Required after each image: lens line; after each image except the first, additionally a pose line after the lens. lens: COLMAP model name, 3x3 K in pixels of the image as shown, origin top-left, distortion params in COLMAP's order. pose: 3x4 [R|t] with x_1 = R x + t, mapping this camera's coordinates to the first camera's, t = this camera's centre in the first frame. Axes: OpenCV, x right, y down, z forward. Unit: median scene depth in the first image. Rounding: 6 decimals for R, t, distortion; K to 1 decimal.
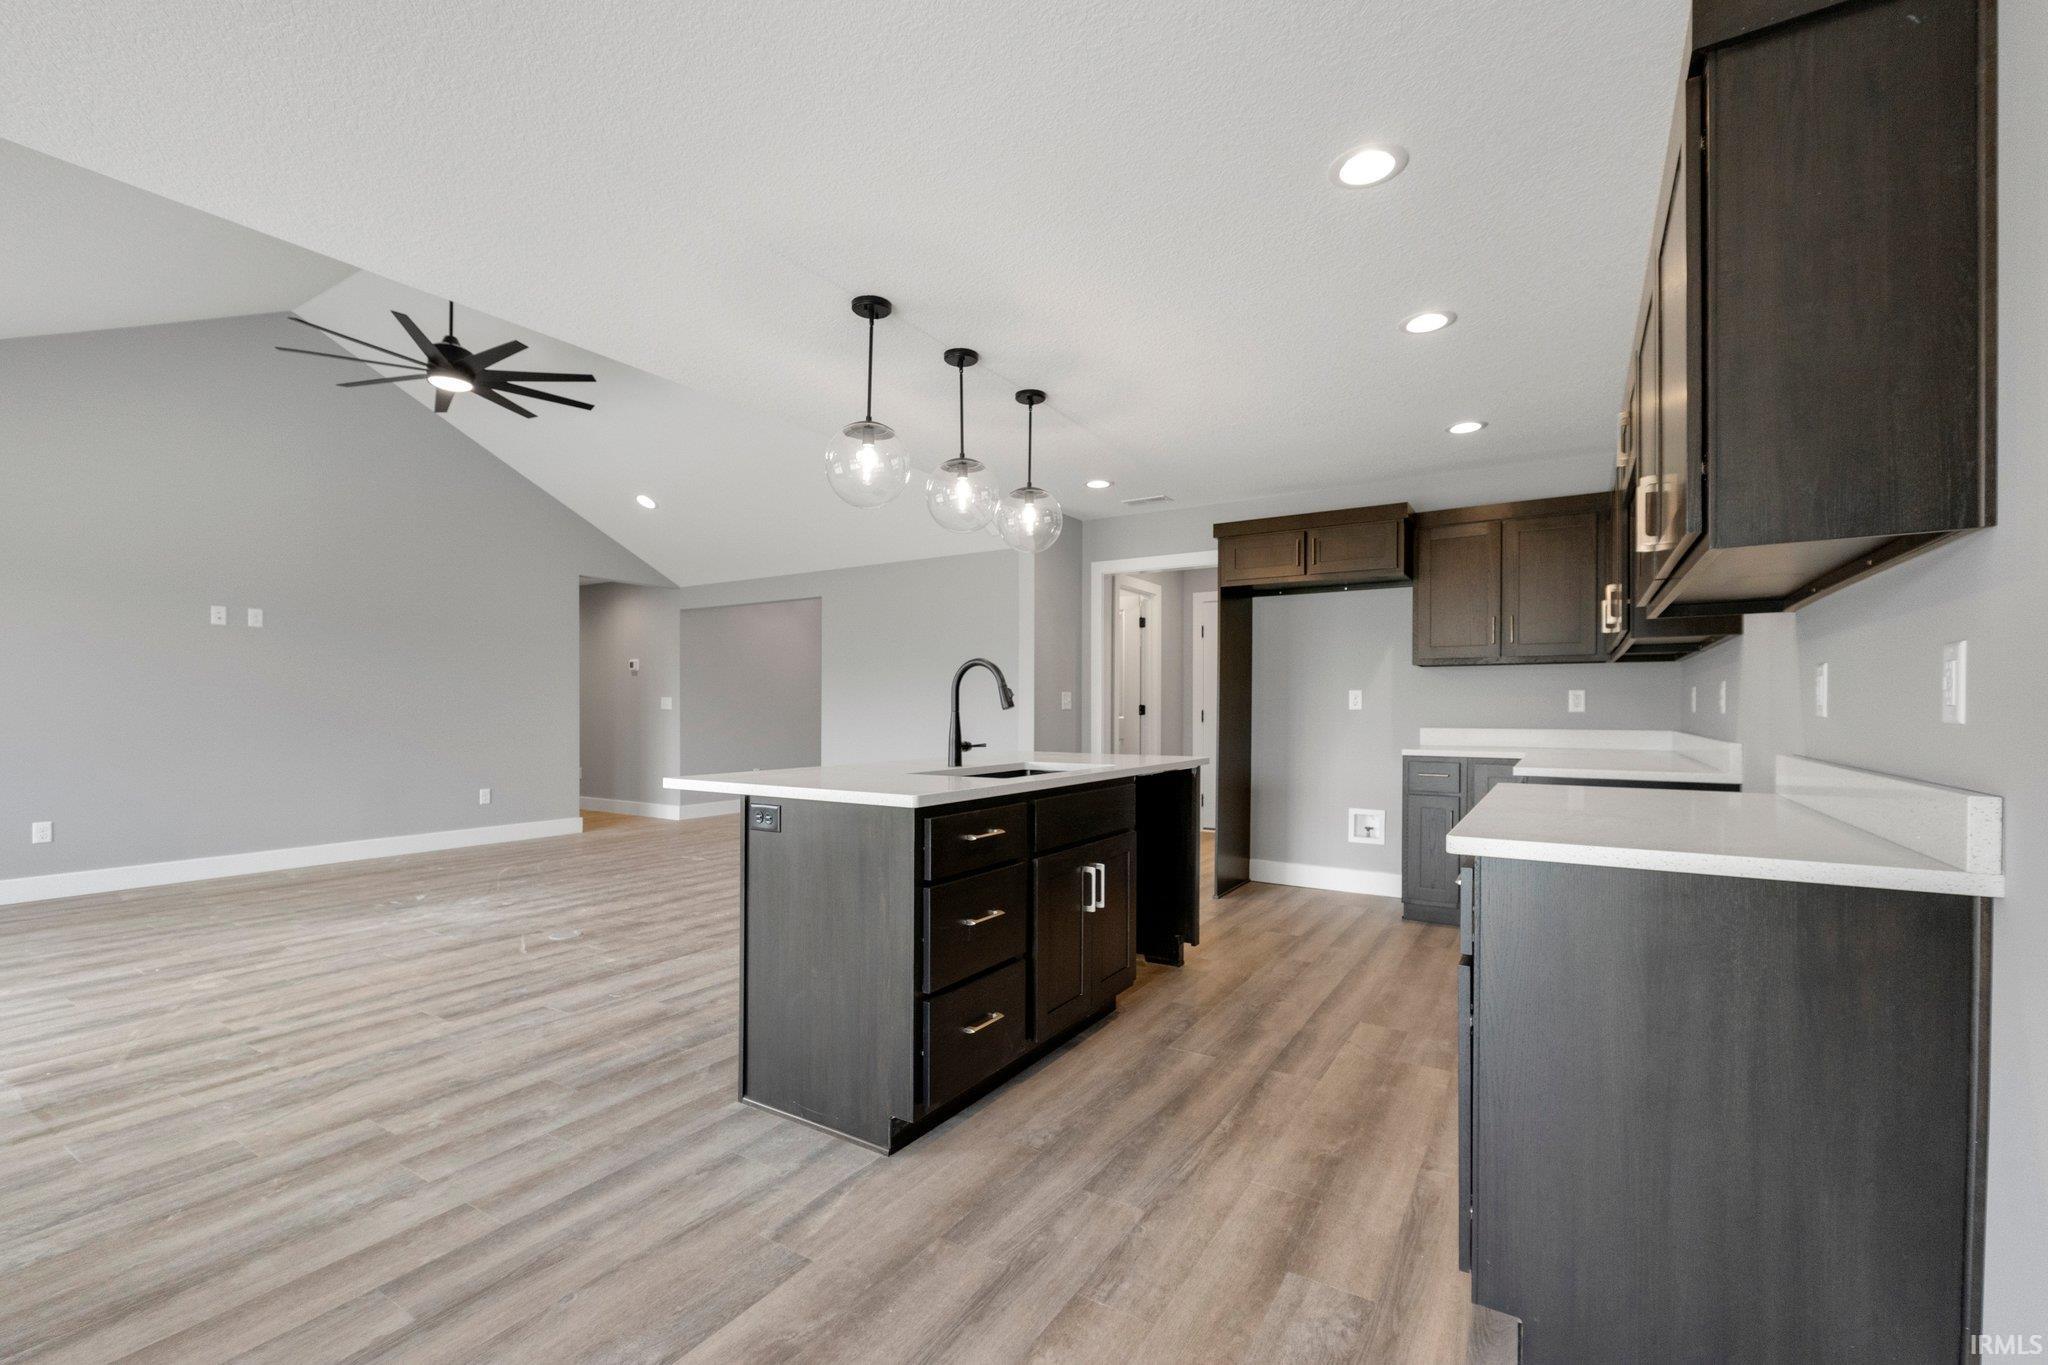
lens RADIAL K [[878.9, 0, 1023.4], [0, 878.9, 712.7], [0, 0, 1]] dist [-0.001535, 0.000379]
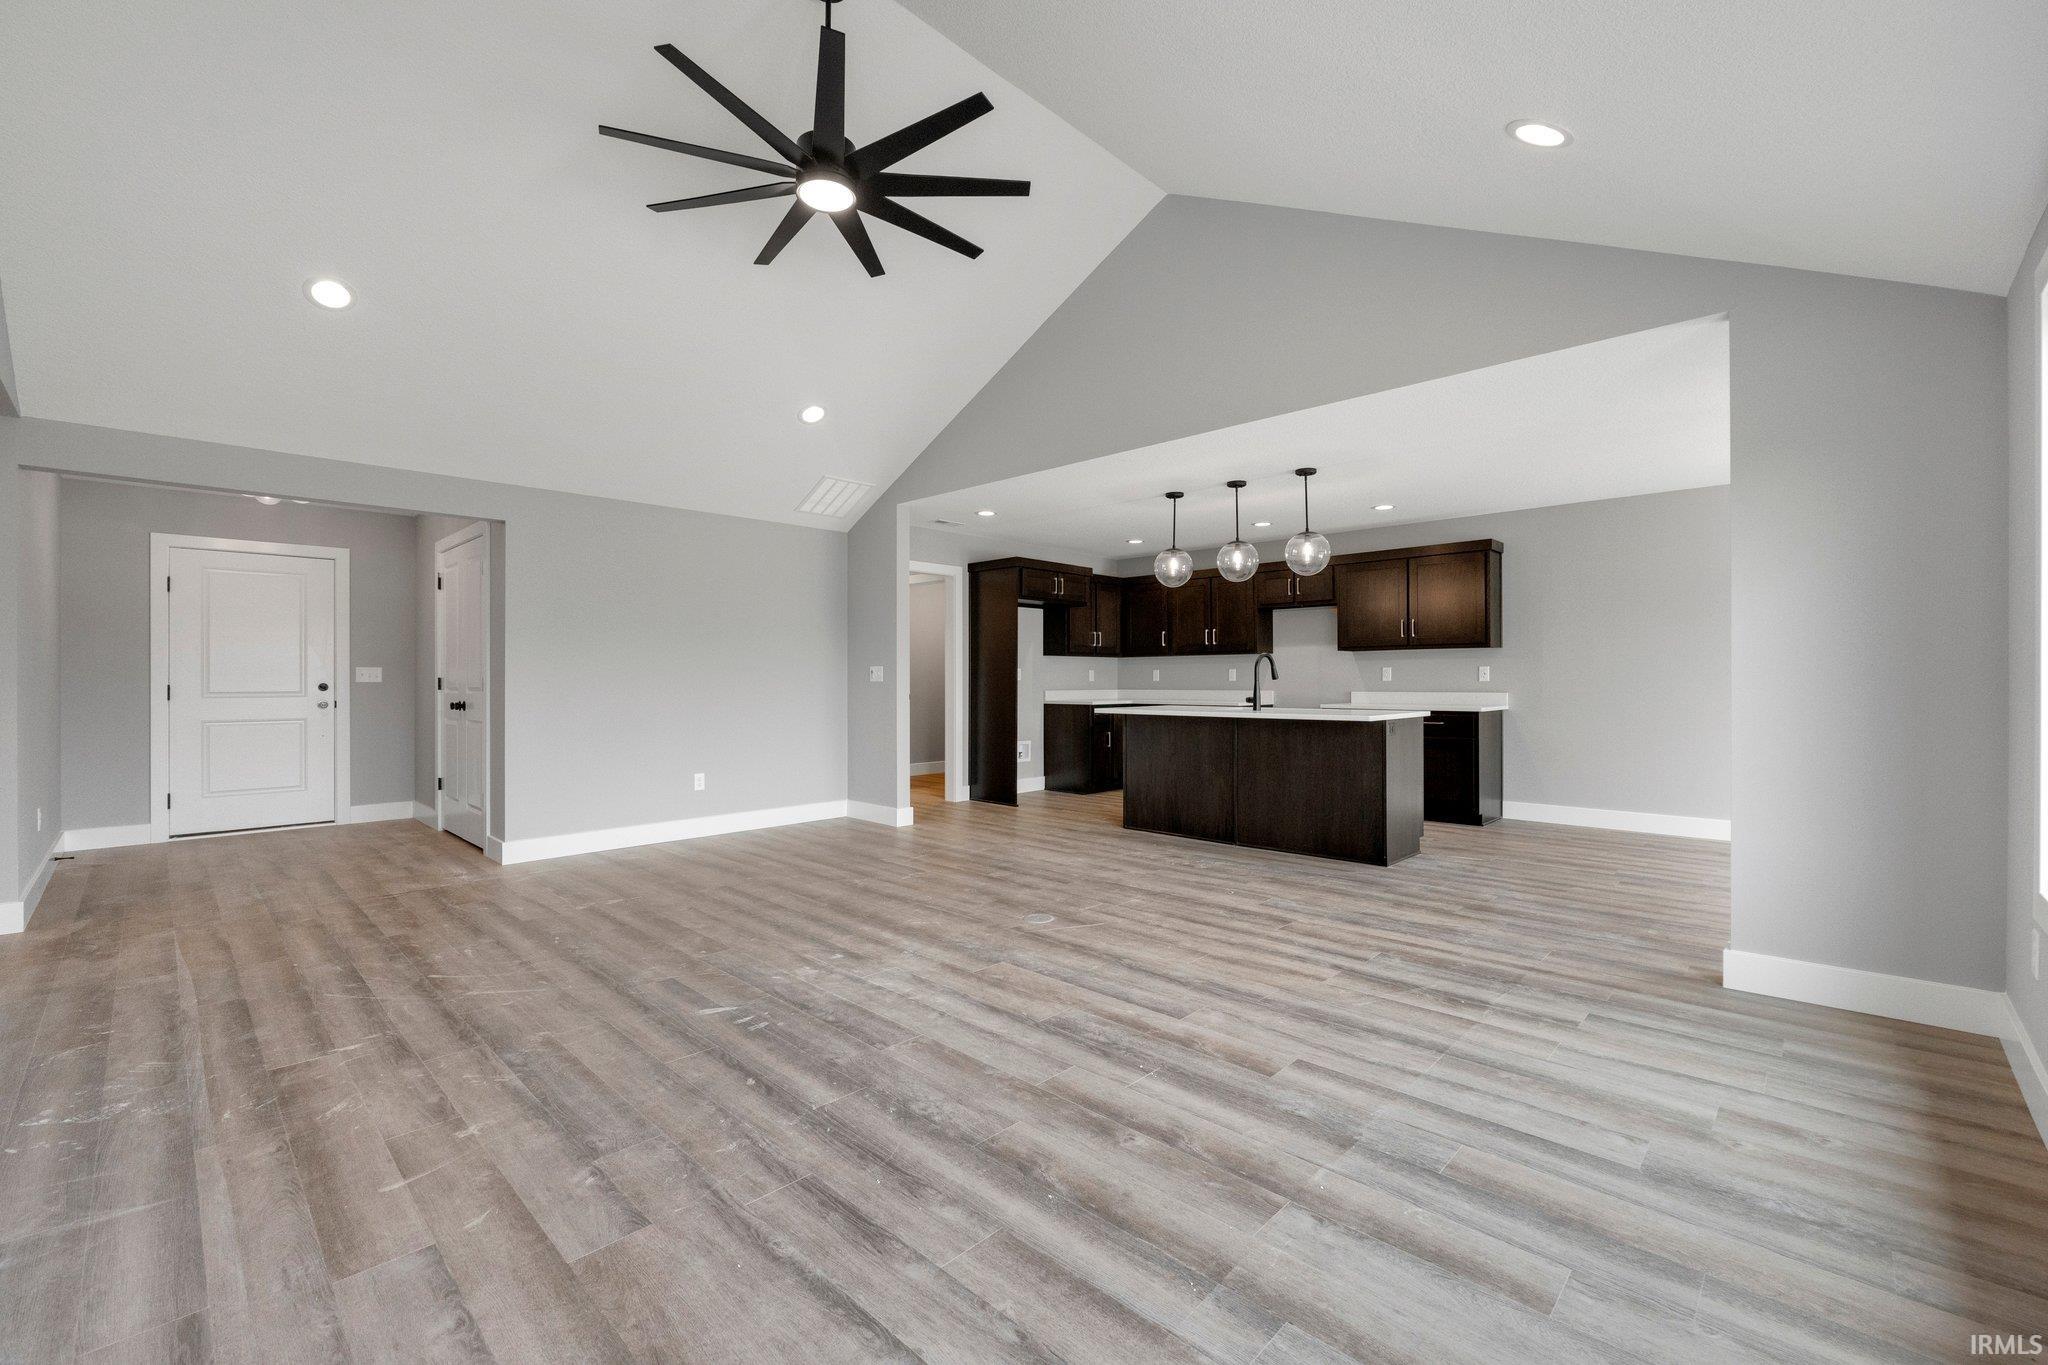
lens RADIAL K [[848.2, 0, 1025.6], [0, 848.2, 681.1], [0, 0, 1]] dist [-0.009993, 0.000407]
pose [[0.204543, -0.003910, 0.978850, -1.780606], [0.007288, 0.999970, 0.002471, -0.008323], [-0.978830, 0.006629, 0.204566, 1.029384]]
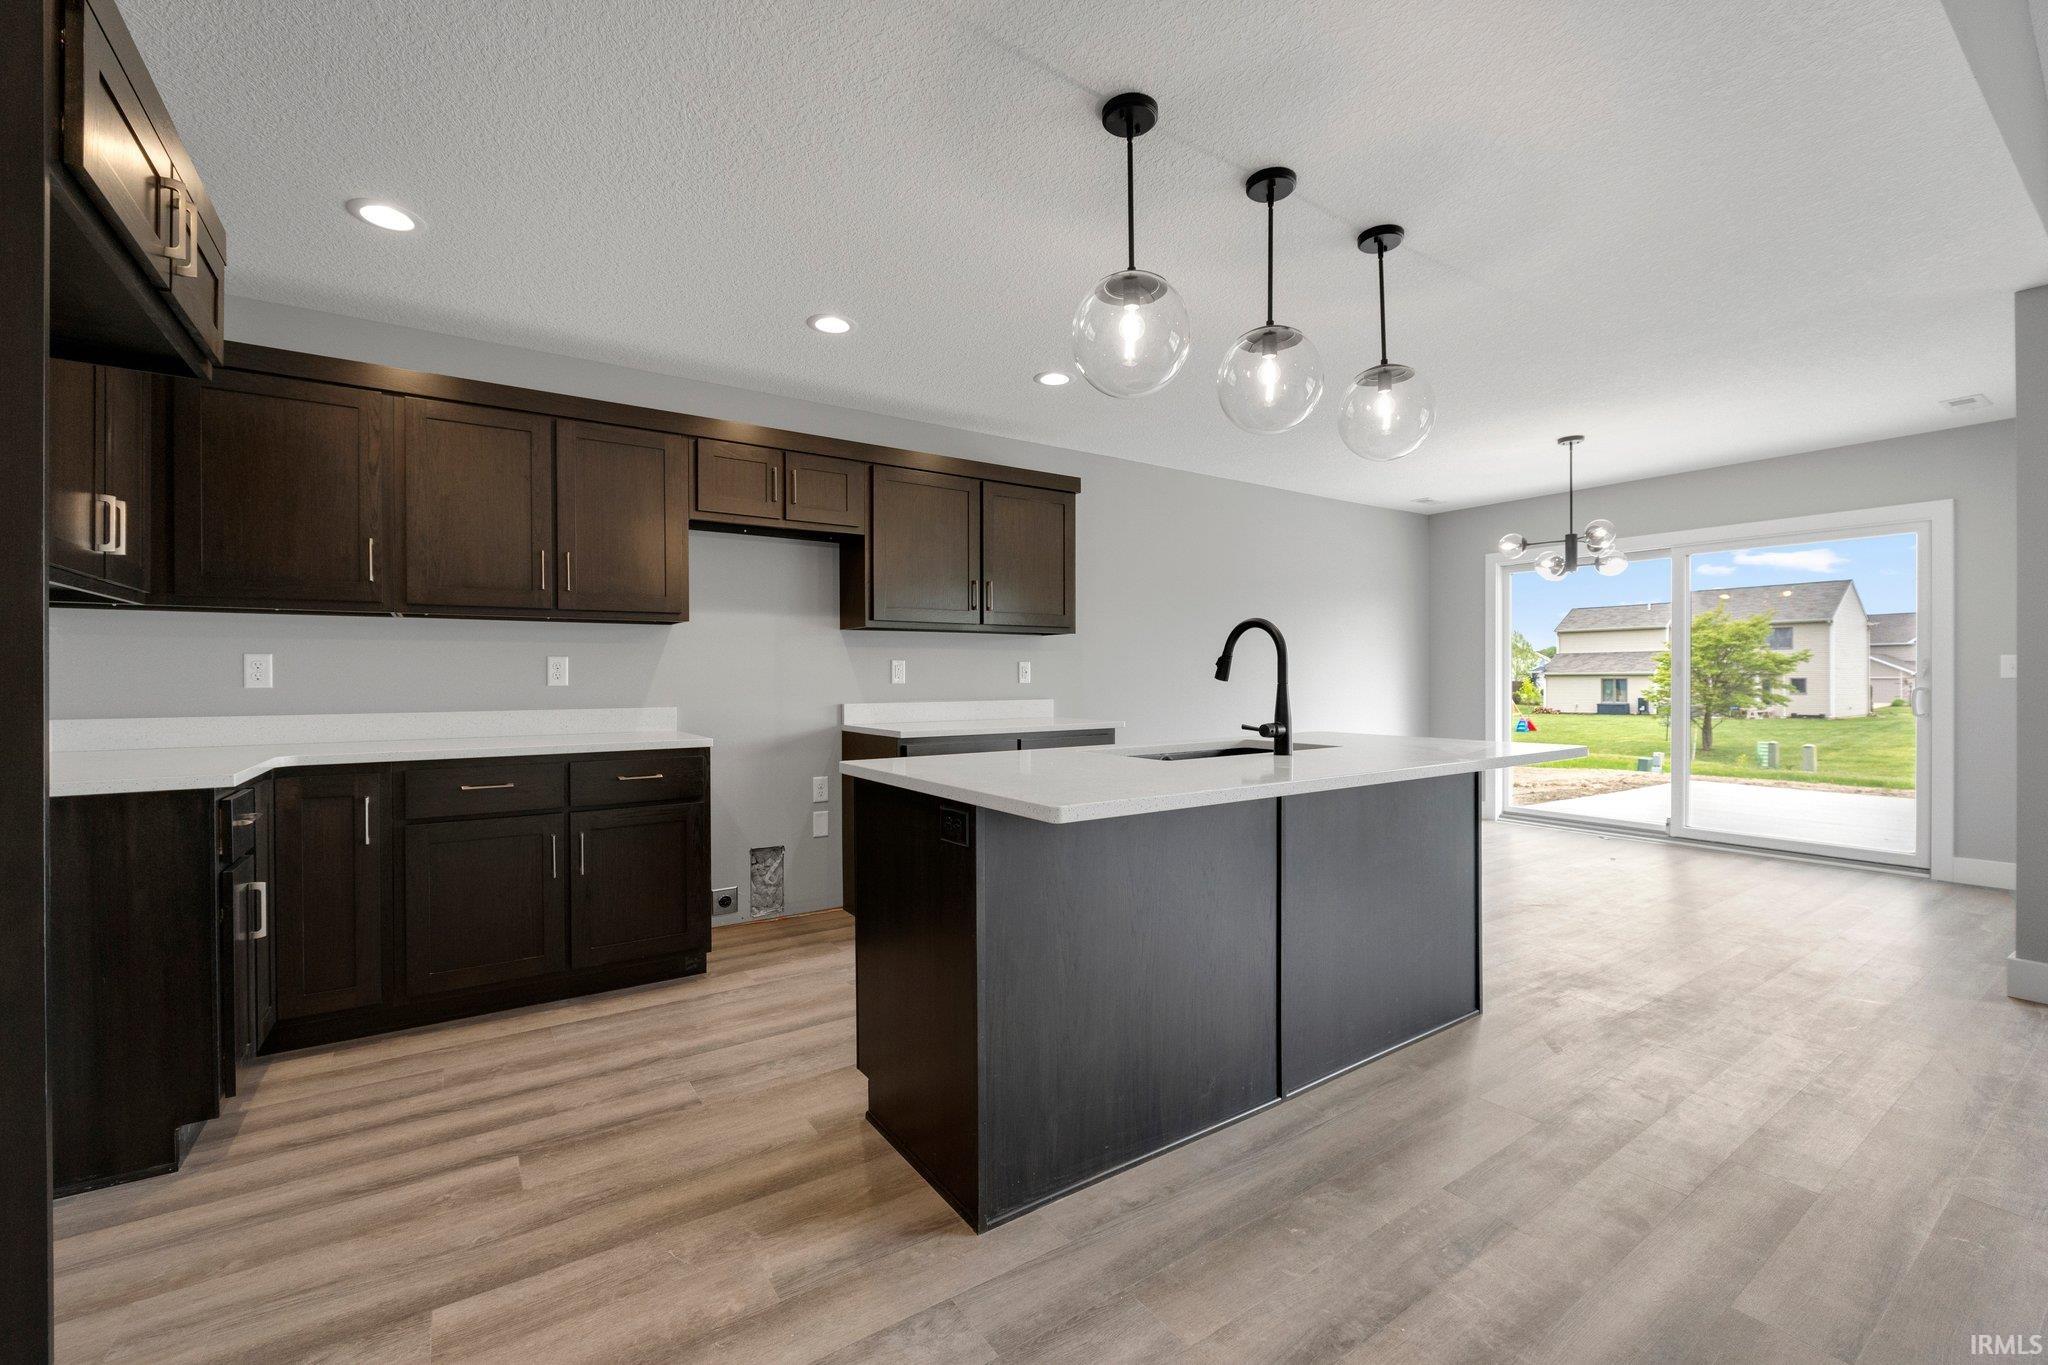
lens RADIAL K [[848.2, 0, 1025.6], [0, 848.2, 681.1], [0, 0, 1]] dist [-0.009993, 0.000407]
pose [[-0.916297, 0.001378, 0.400496, -0.156562], [0.005021, 0.999955, 0.008048, -0.009990], [-0.400467, 0.009385, -0.916263, 1.641695]]
